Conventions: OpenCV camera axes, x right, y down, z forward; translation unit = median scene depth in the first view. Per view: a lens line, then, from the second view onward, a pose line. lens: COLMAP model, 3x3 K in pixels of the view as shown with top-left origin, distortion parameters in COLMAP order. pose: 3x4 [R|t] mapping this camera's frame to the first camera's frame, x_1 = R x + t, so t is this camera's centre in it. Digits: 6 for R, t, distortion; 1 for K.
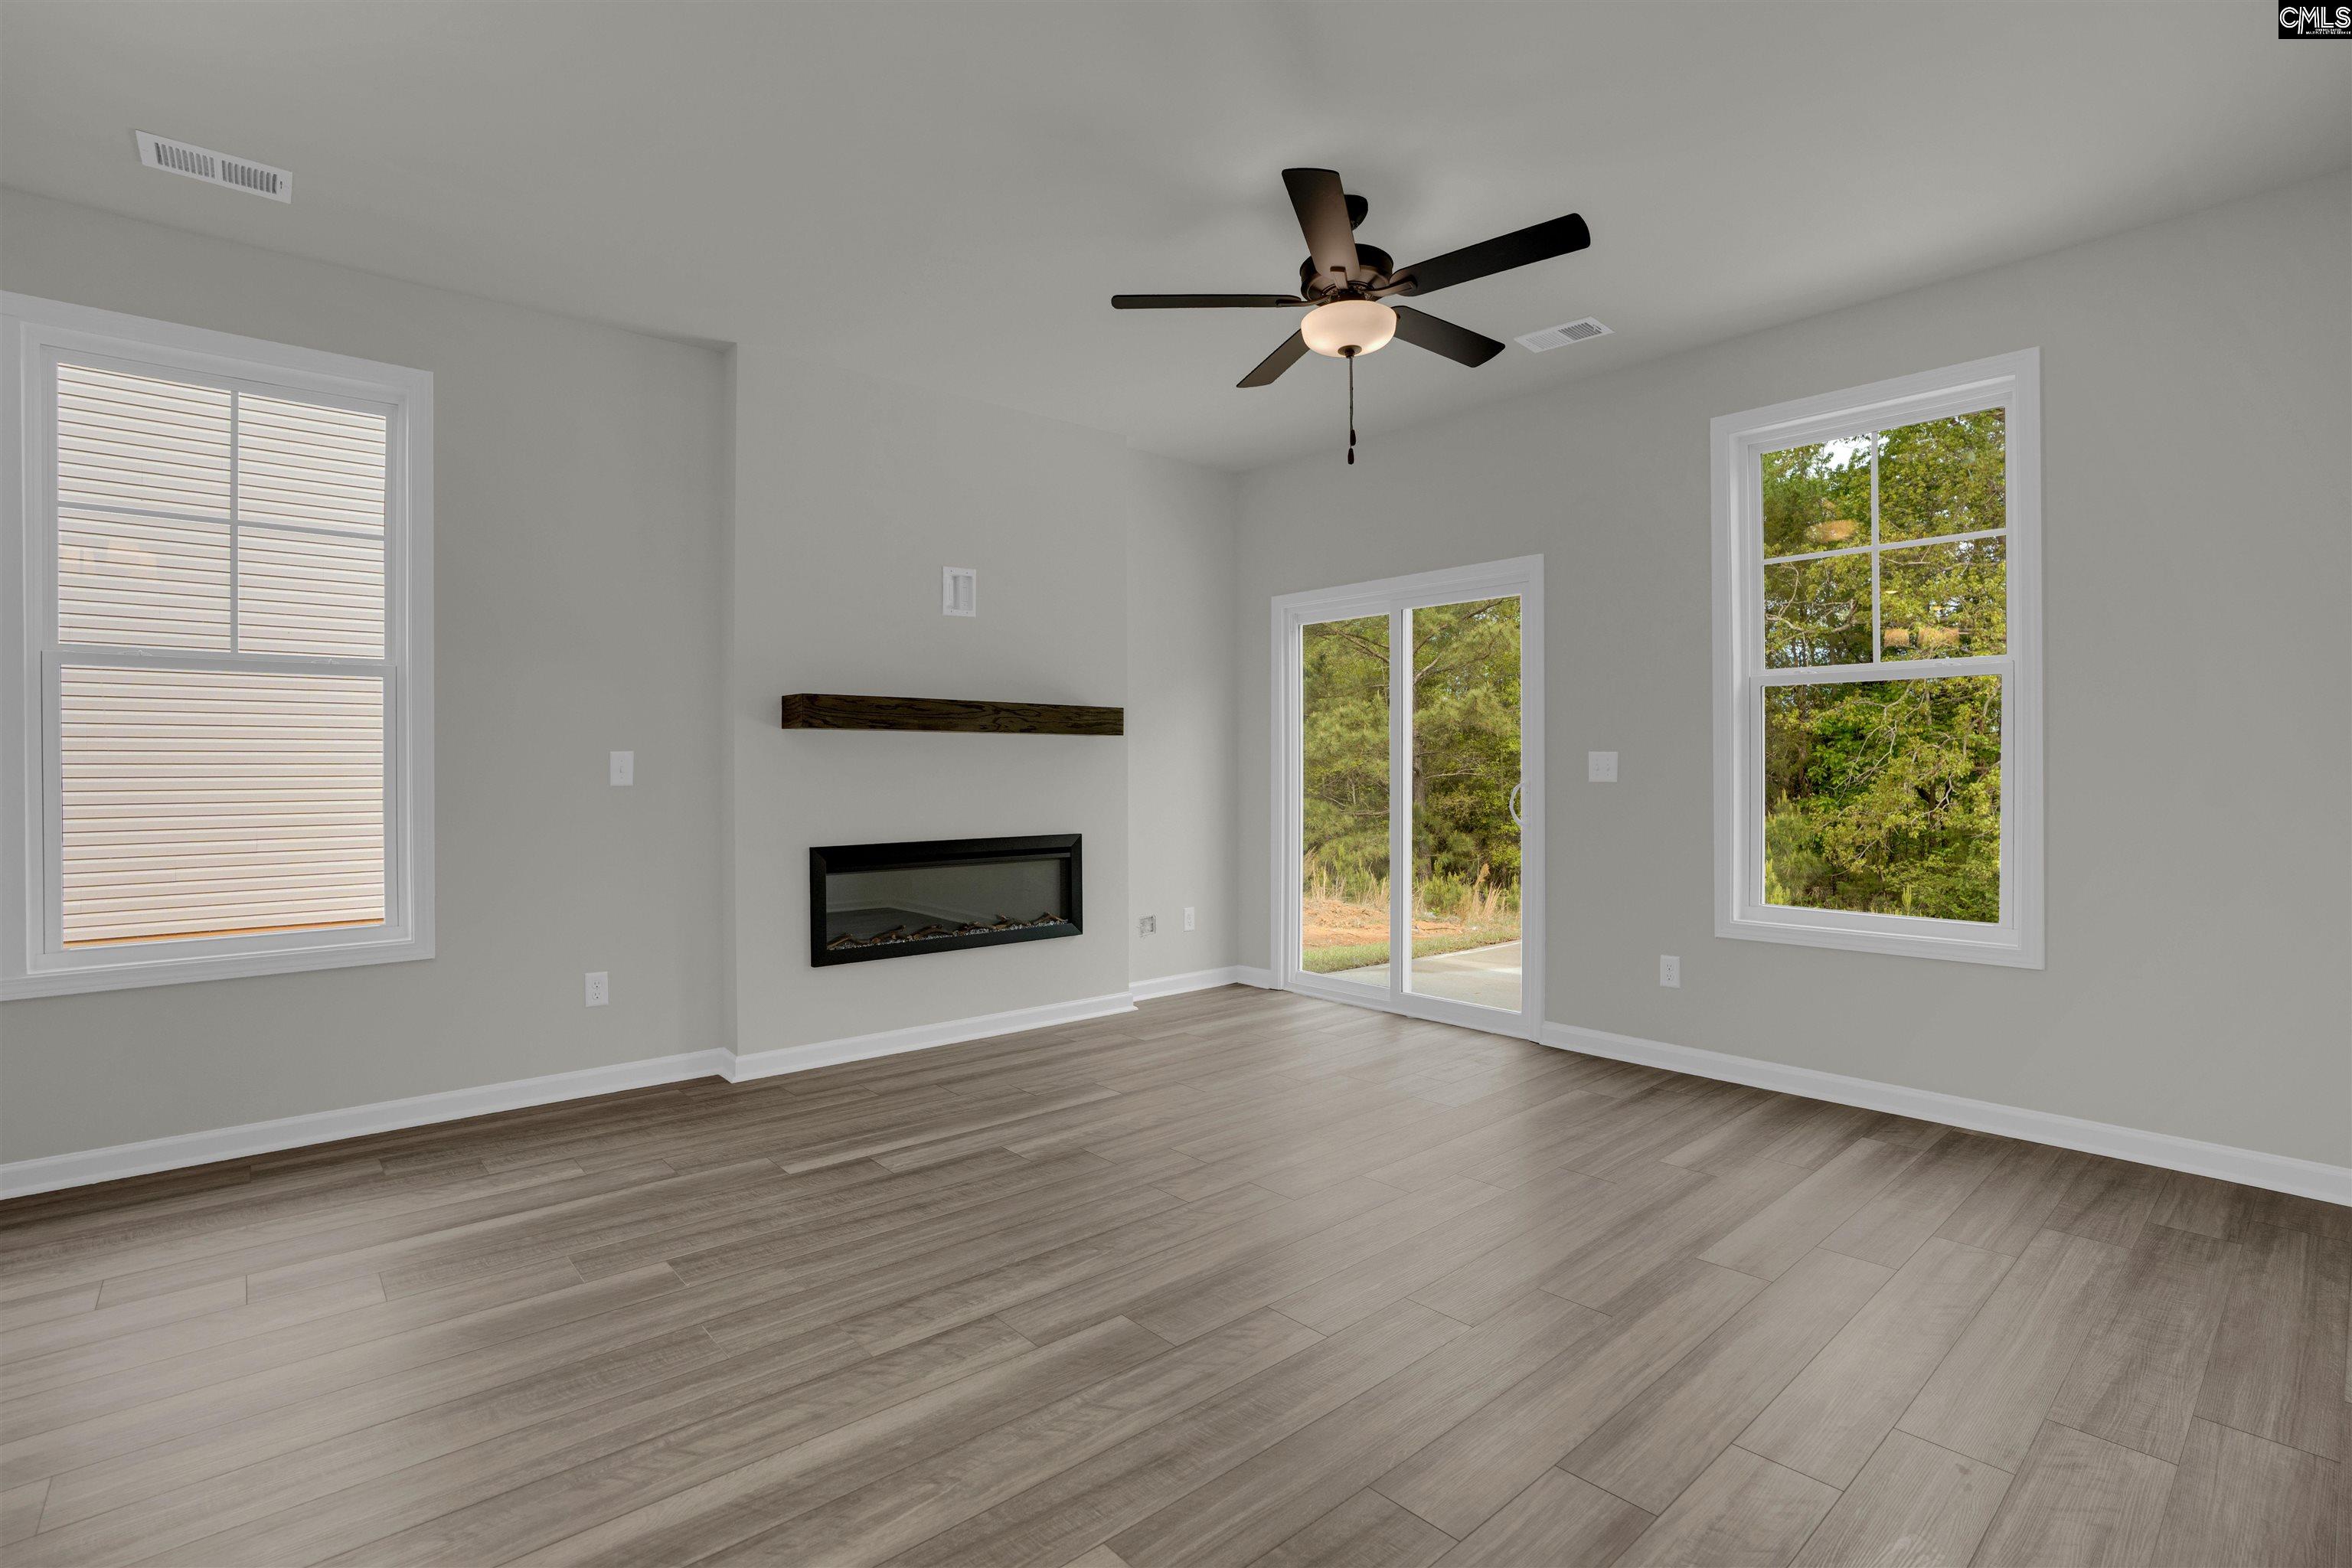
lens RADIAL K [[1102.6, 0, 1187.2], [0, 1102.6, 794.0], [0, 0, 1]] dist [-0.061055, 0.017889]
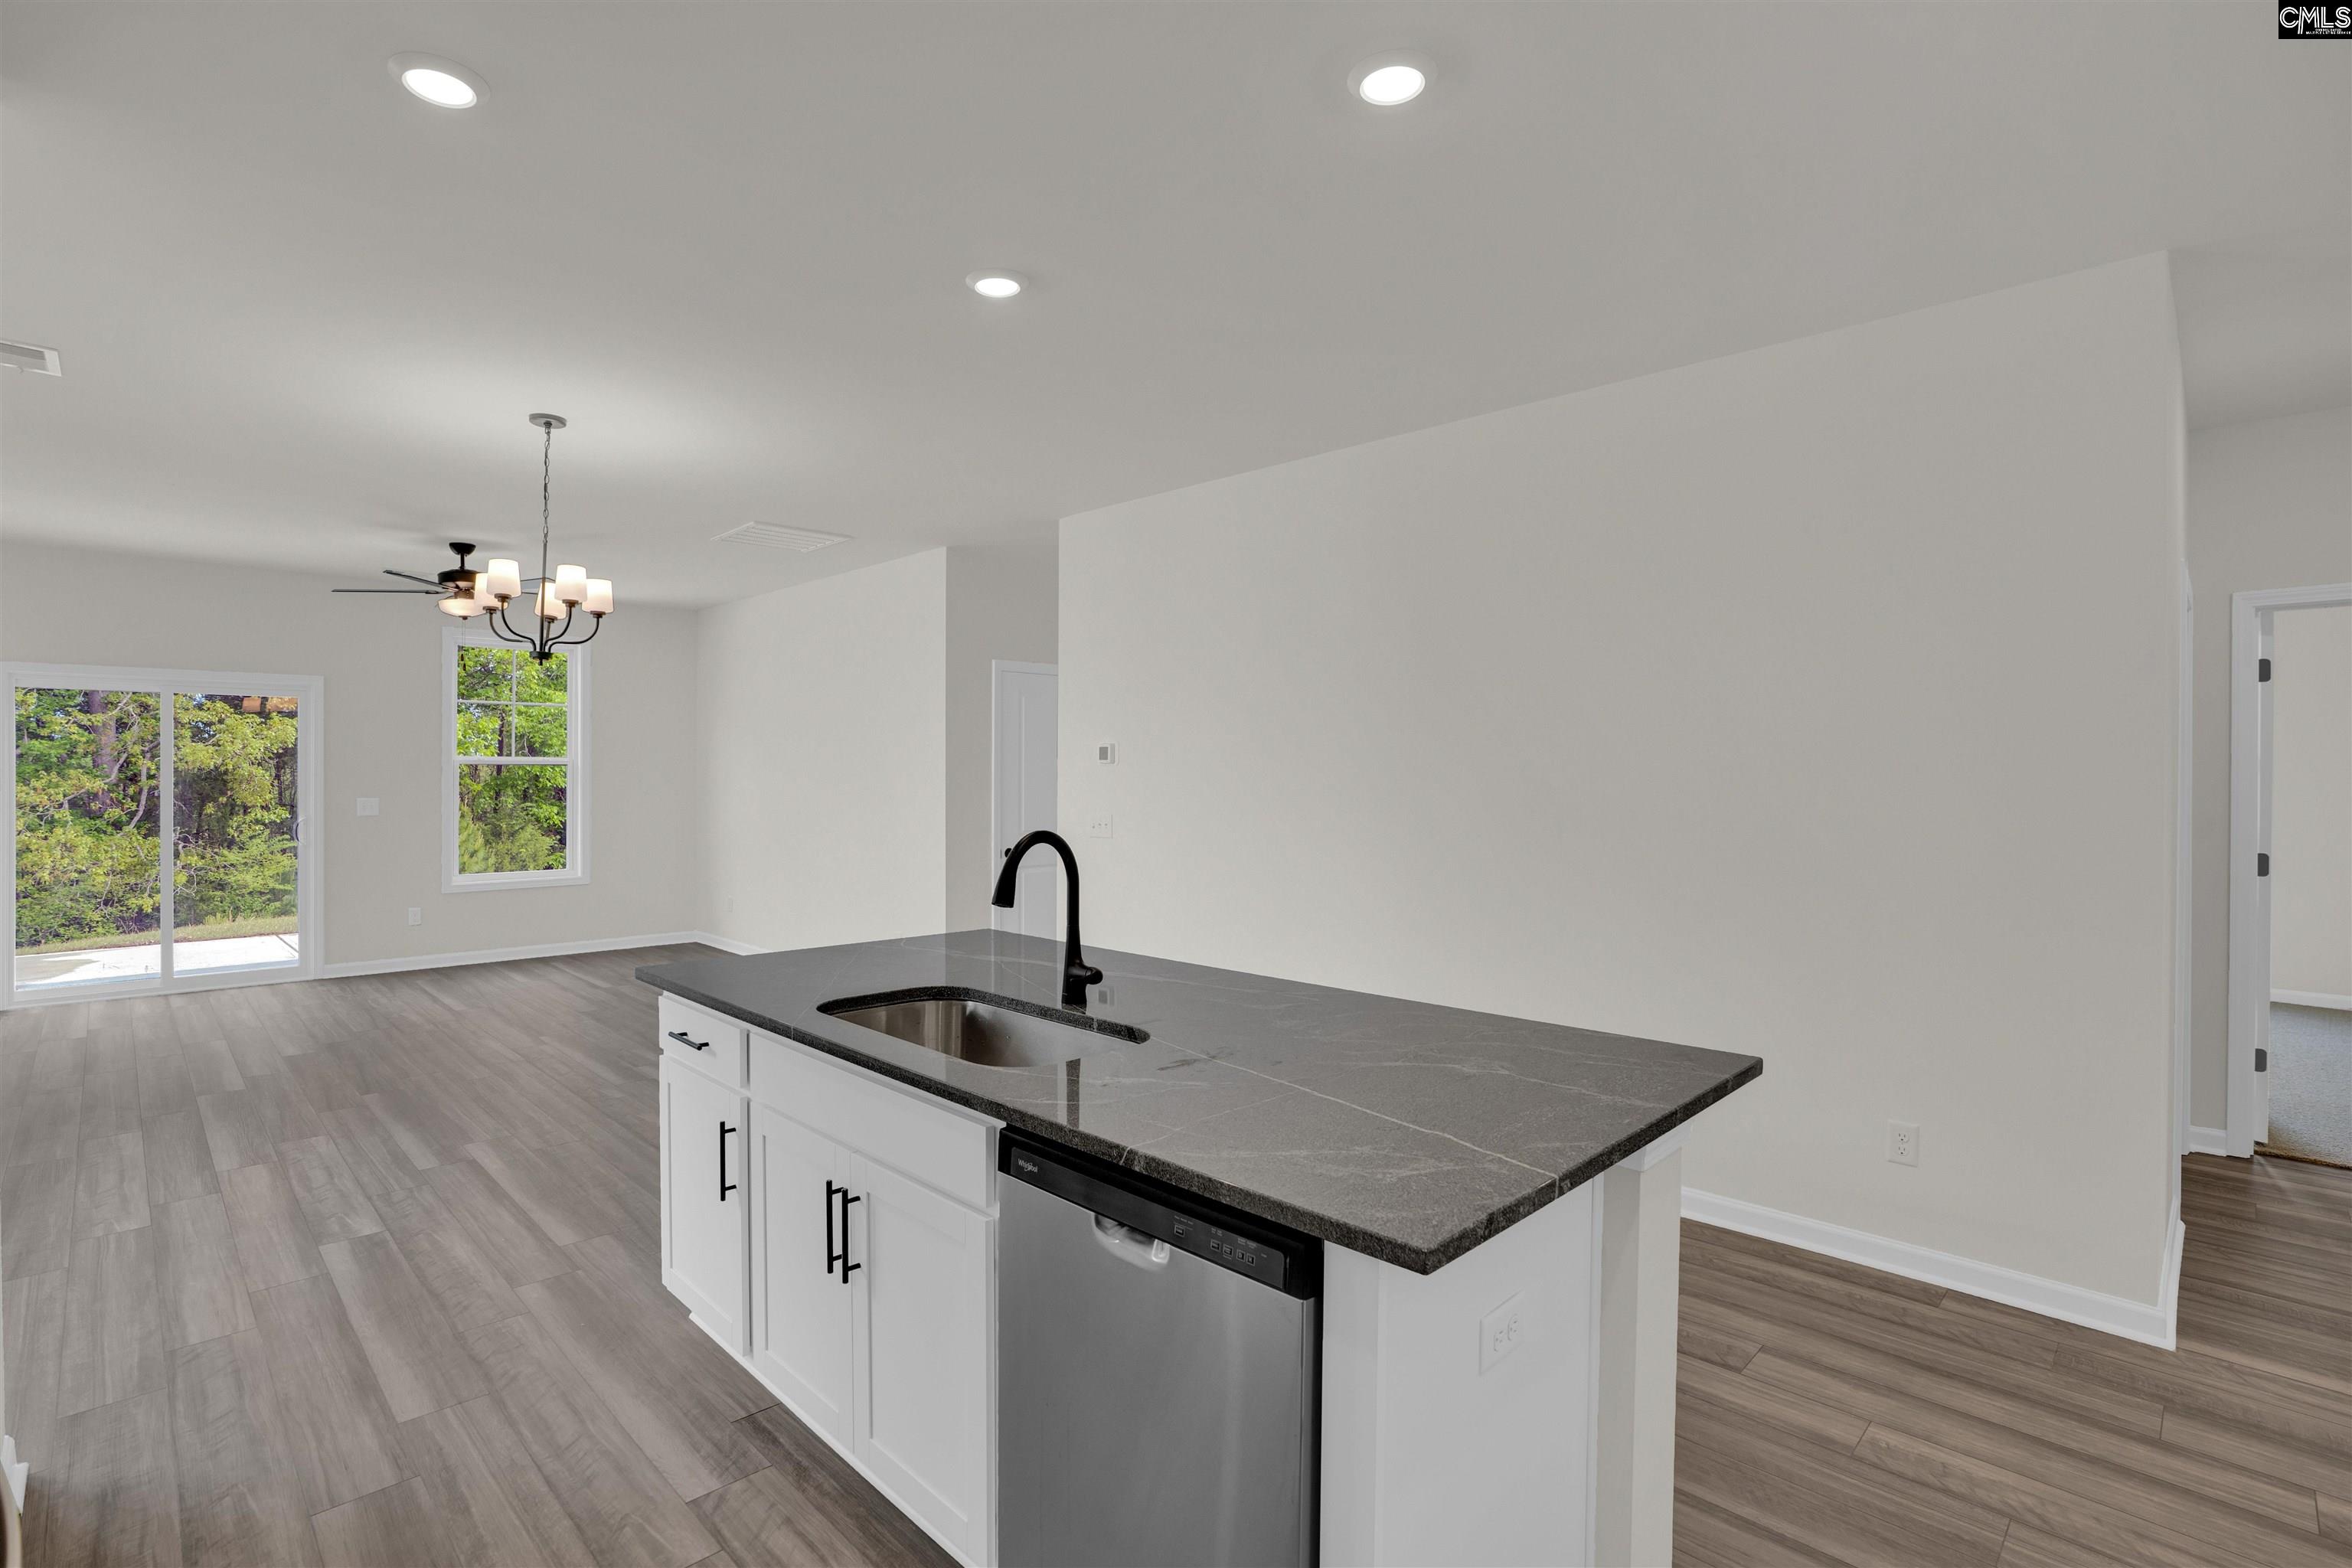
lens RADIAL K [[1102.6, 0, 1156.3], [0, 1102.6, 764.5], [0, 0, 1]] dist [-0.061055, 0.017889]
pose [[-0.059099, 0.009757, 0.998204, -1.680786], [0.021858, 0.999725, -0.008477, -0.059904], [-0.998013, 0.021318, -0.059296, -0.179709]]
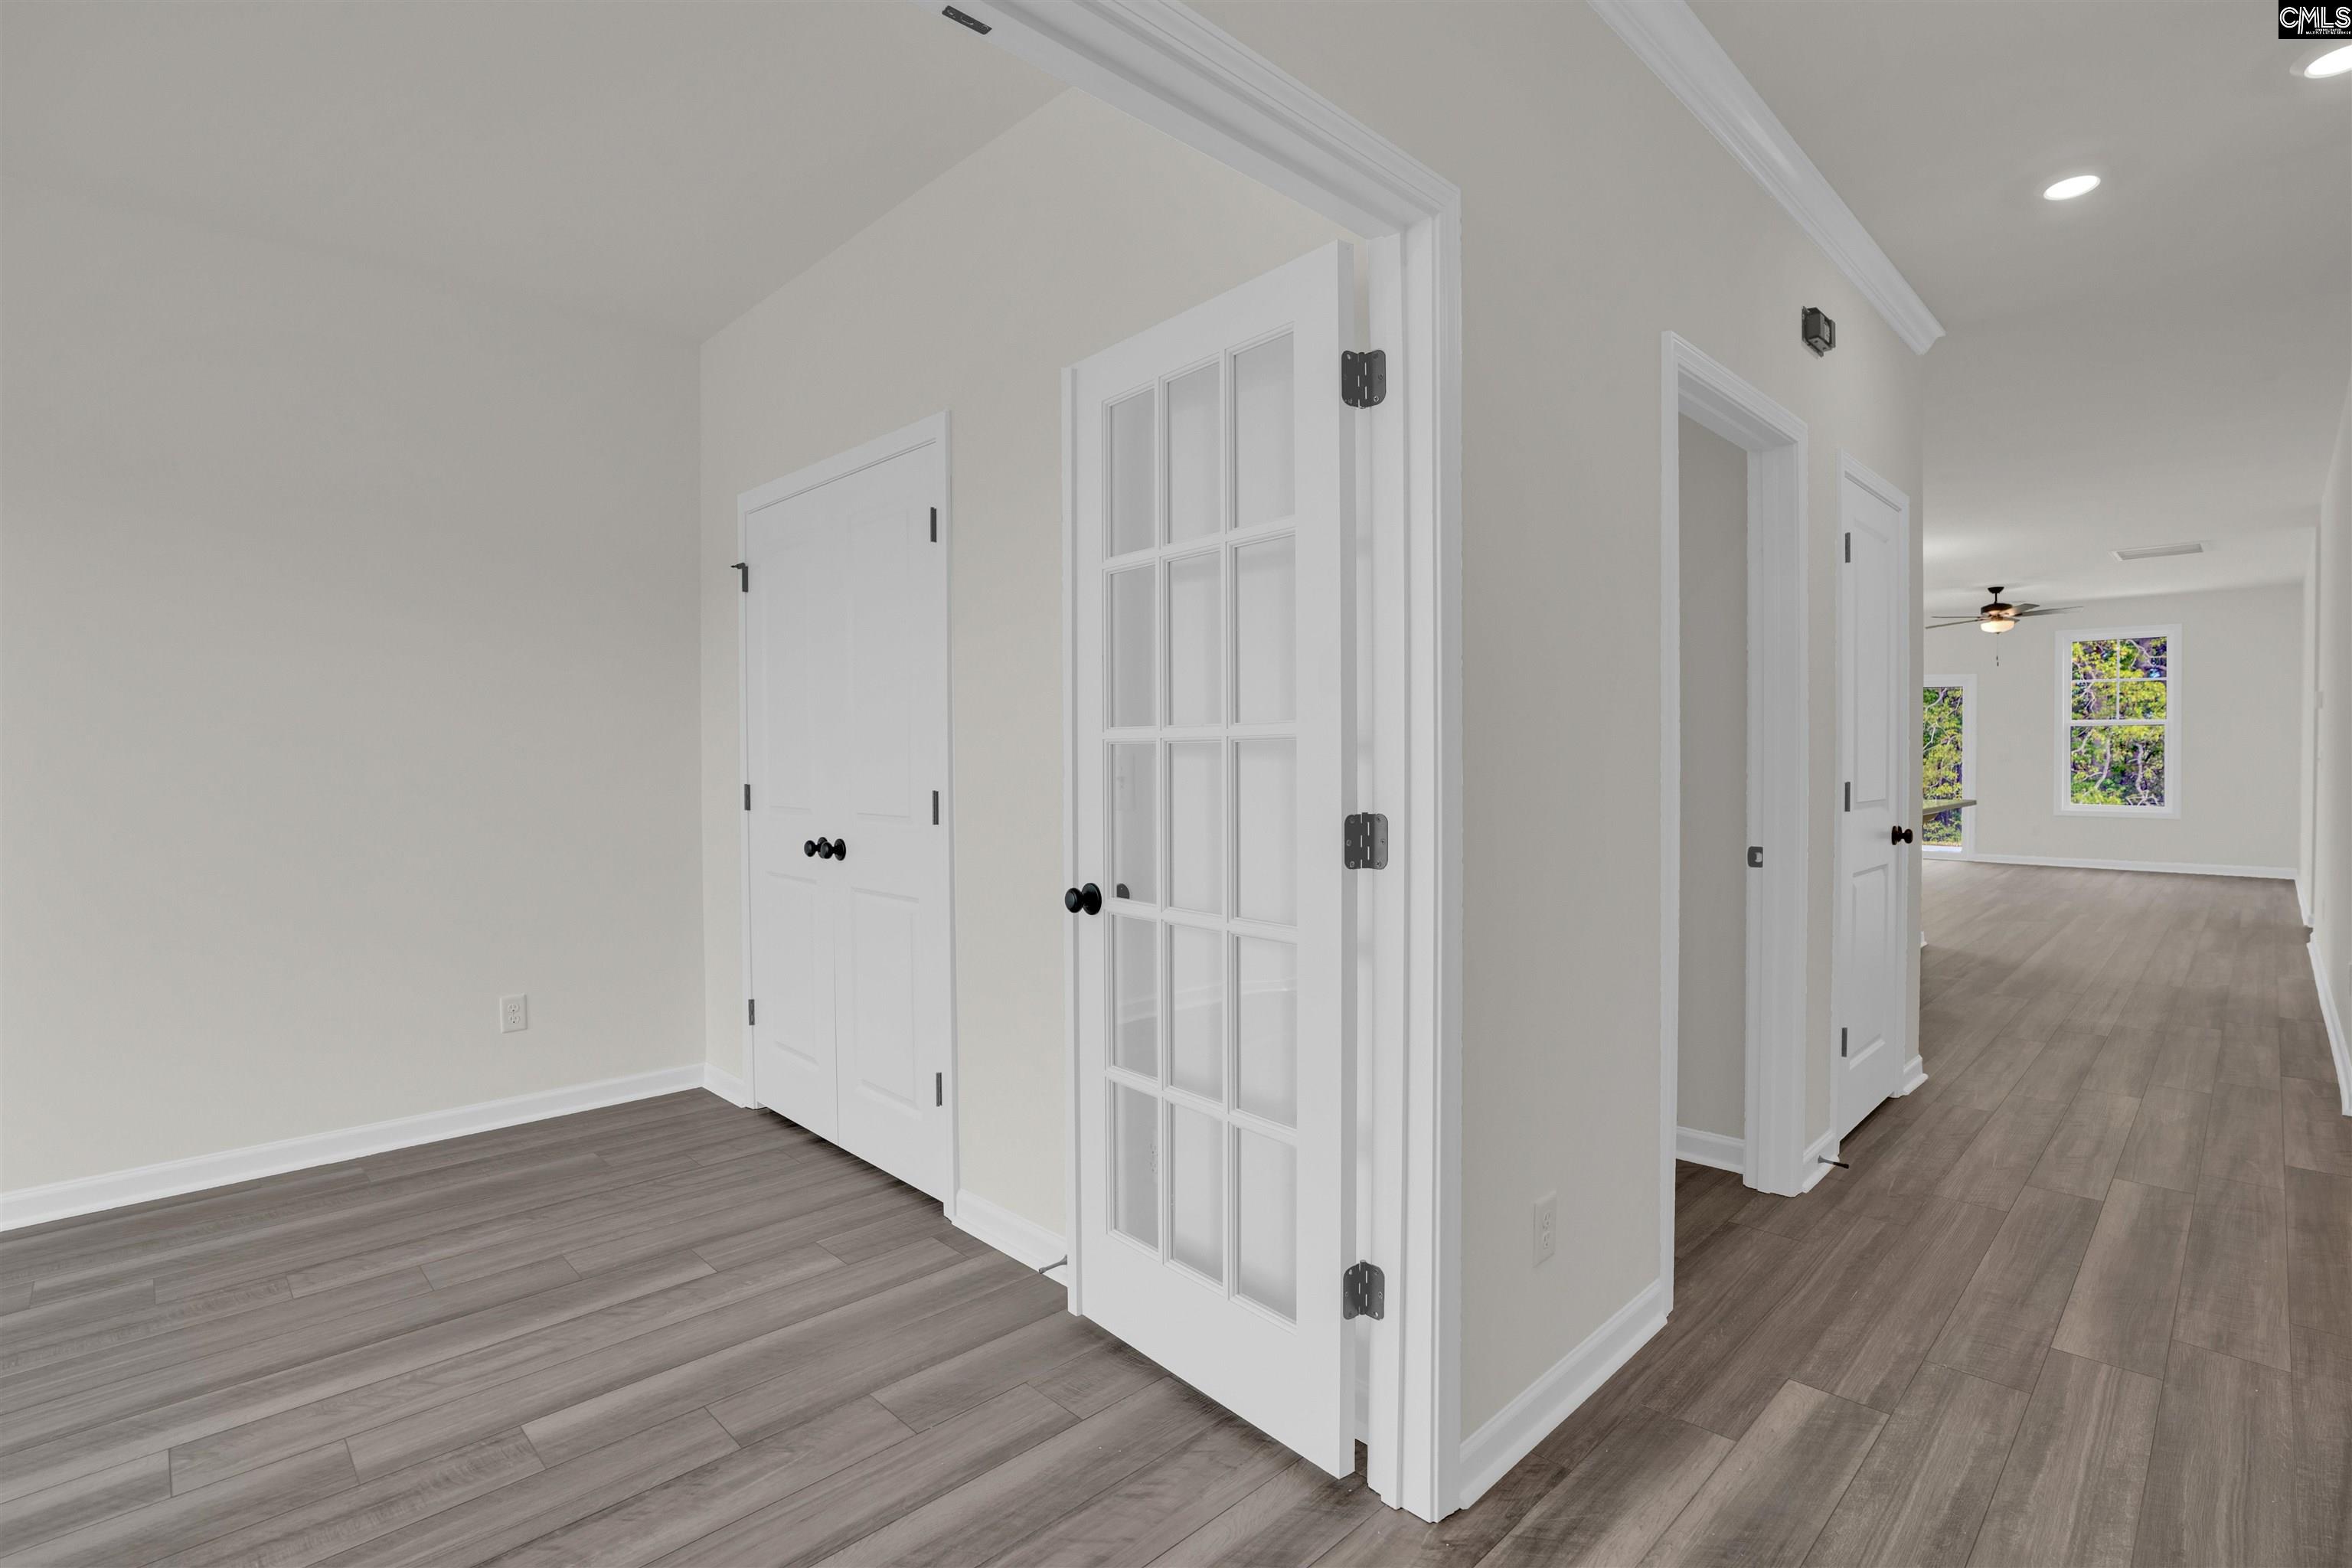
lens RADIAL K [[1102.6, 0, 1210.3], [0, 1102.6, 766.1], [0, 0, 1]] dist [-0.061055, 0.017889]
pose [[0.998005, 0.003674, 0.063028, -2.093358], [-0.003292, 0.999976, -0.006163, 0.033384], [-0.063049, 0.005943, 0.997993, -1.812847]]
